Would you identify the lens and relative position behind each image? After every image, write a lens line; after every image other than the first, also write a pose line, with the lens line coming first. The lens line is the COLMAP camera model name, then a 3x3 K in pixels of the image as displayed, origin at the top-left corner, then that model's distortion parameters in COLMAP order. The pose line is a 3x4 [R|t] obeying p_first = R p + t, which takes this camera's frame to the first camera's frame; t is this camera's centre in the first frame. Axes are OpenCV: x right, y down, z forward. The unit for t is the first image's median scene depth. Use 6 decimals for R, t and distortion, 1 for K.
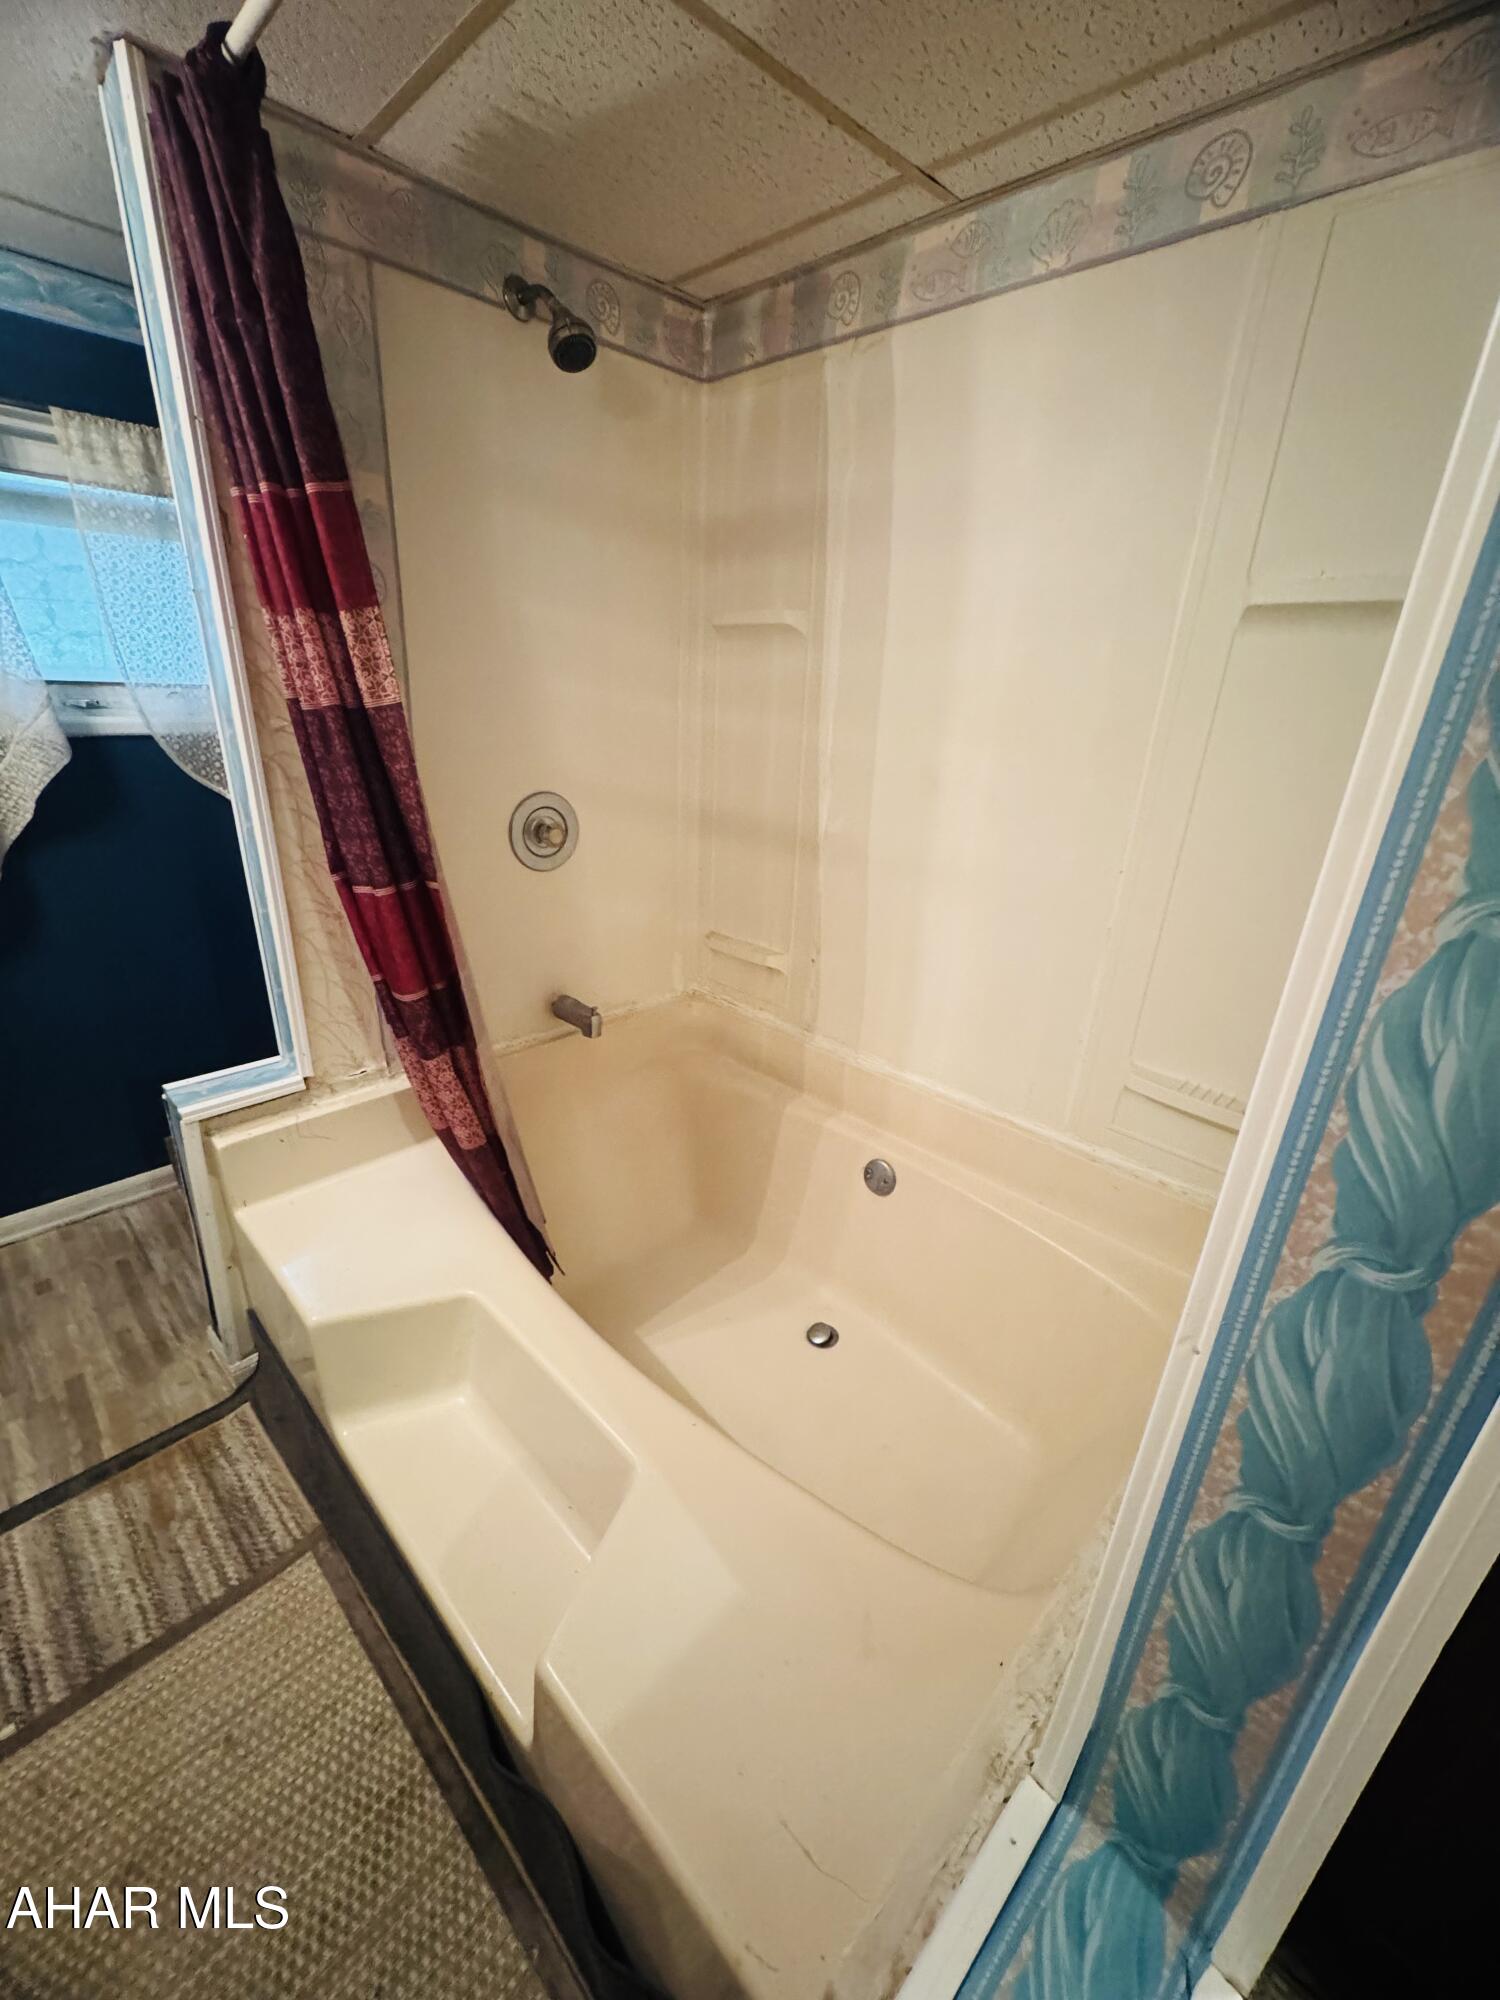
lens RADIAL K [[805.1, 0, 746.8], [0, 805.1, 1005.1], [0, 0, 1]] dist [0.000314, 0.000793]
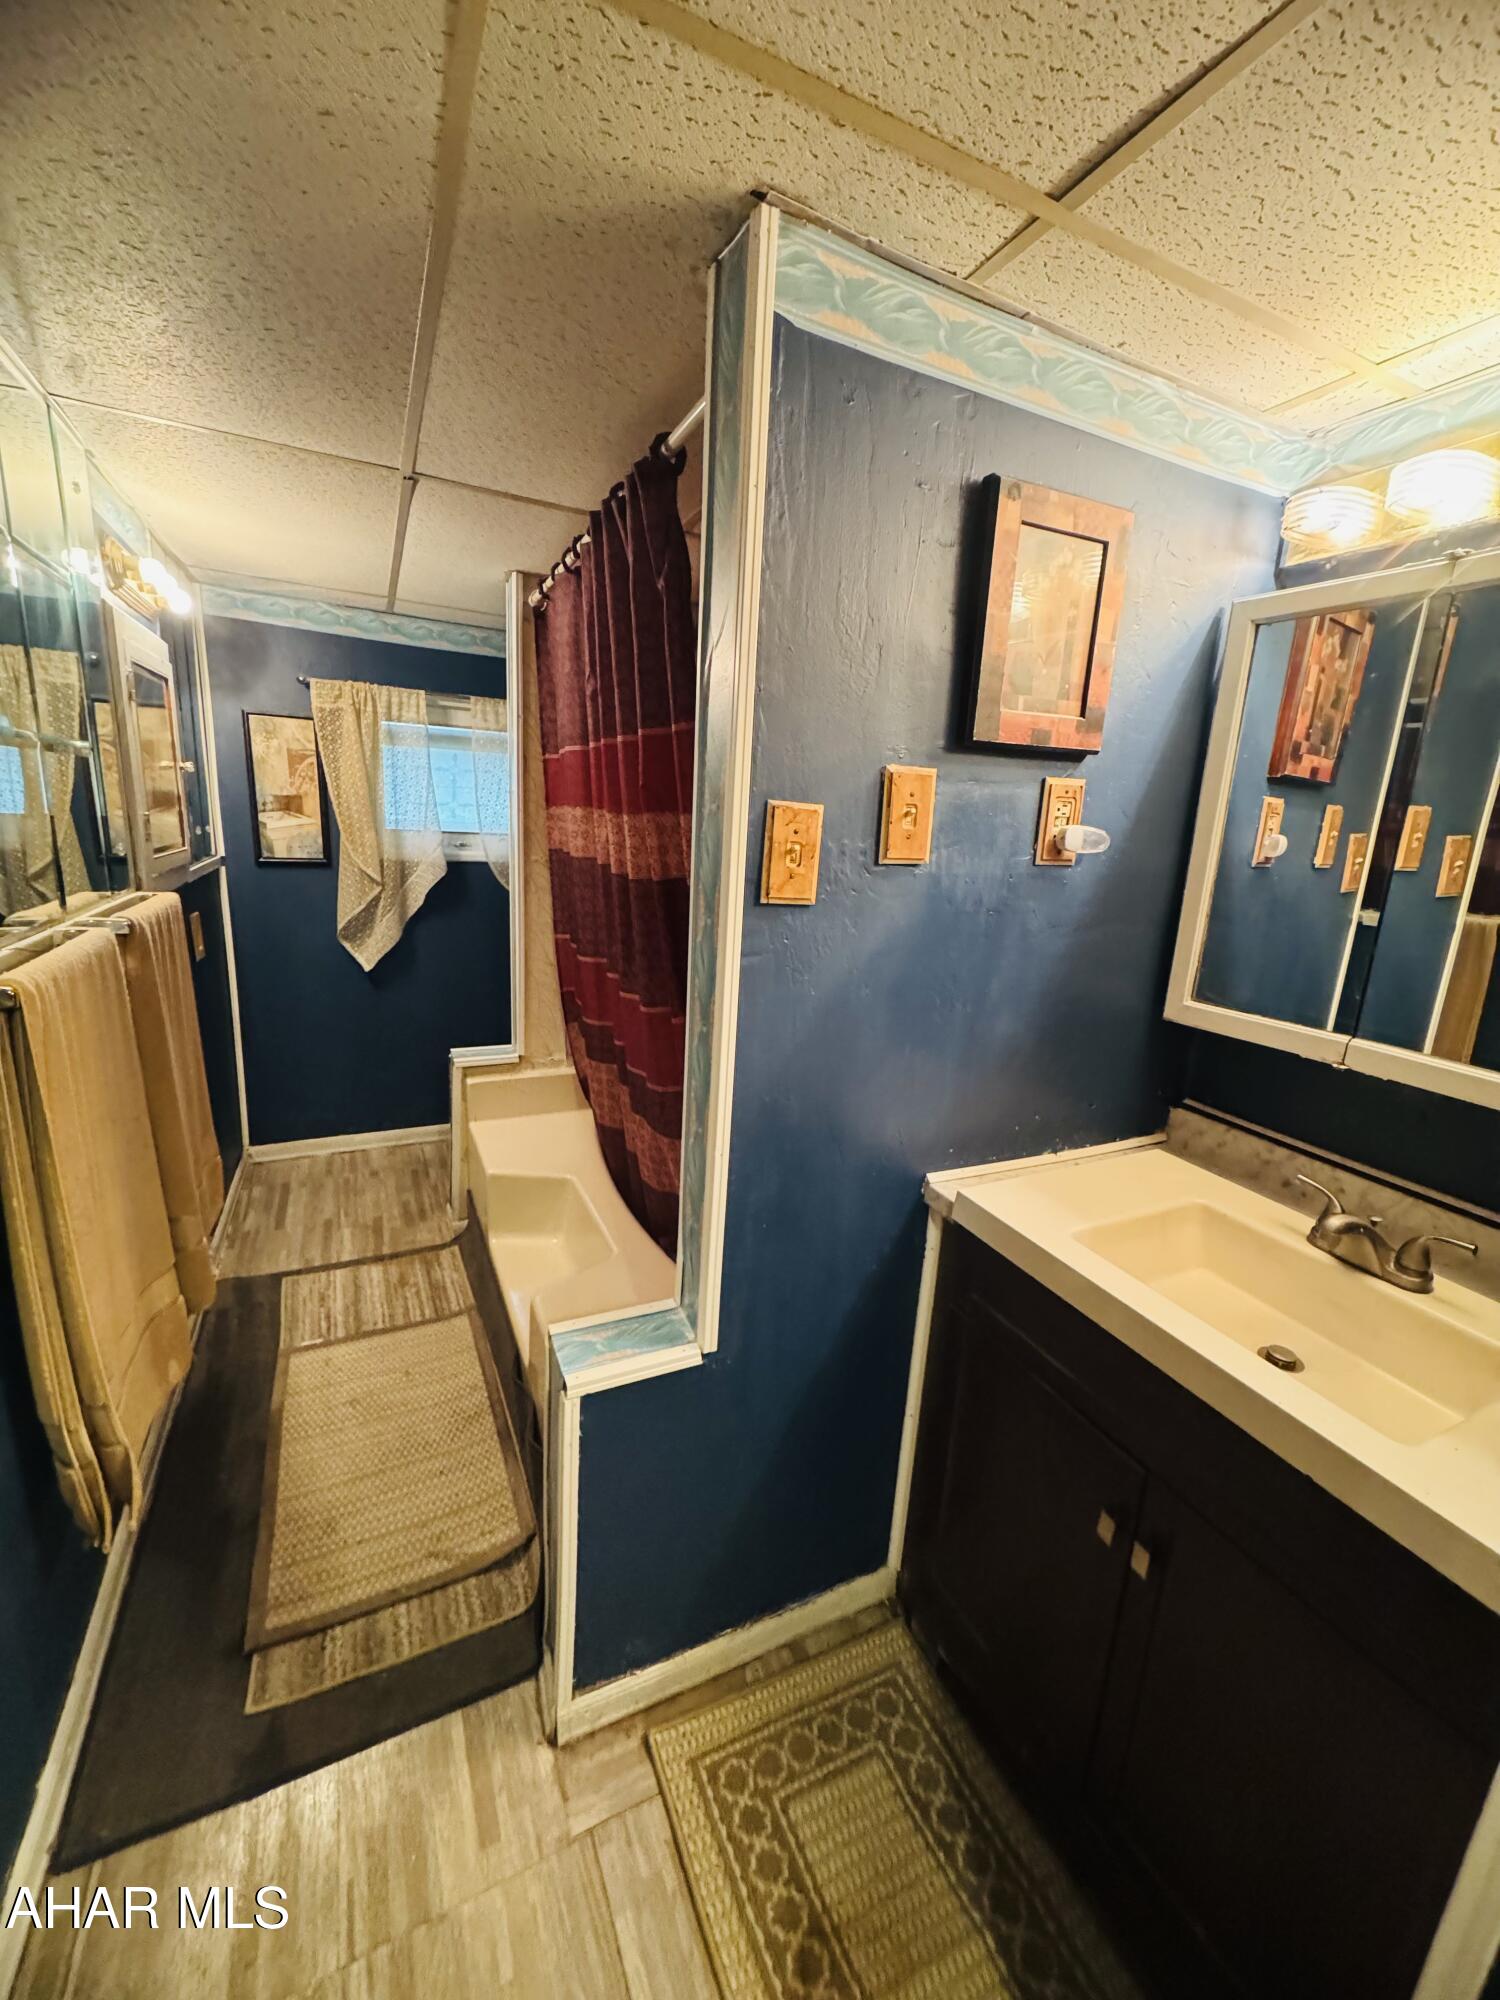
lens RADIAL K [[805.1, 0, 751.1], [0, 805.1, 1002.8], [0, 0, 1]] dist [0.000314, 0.000793]
pose [[0.941157, 0.083308, -0.327543, 0.469301], [-0.135453, 0.980882, -0.139728, 0.153829], [0.309640, 0.175872, 0.934447, -0.470931]]
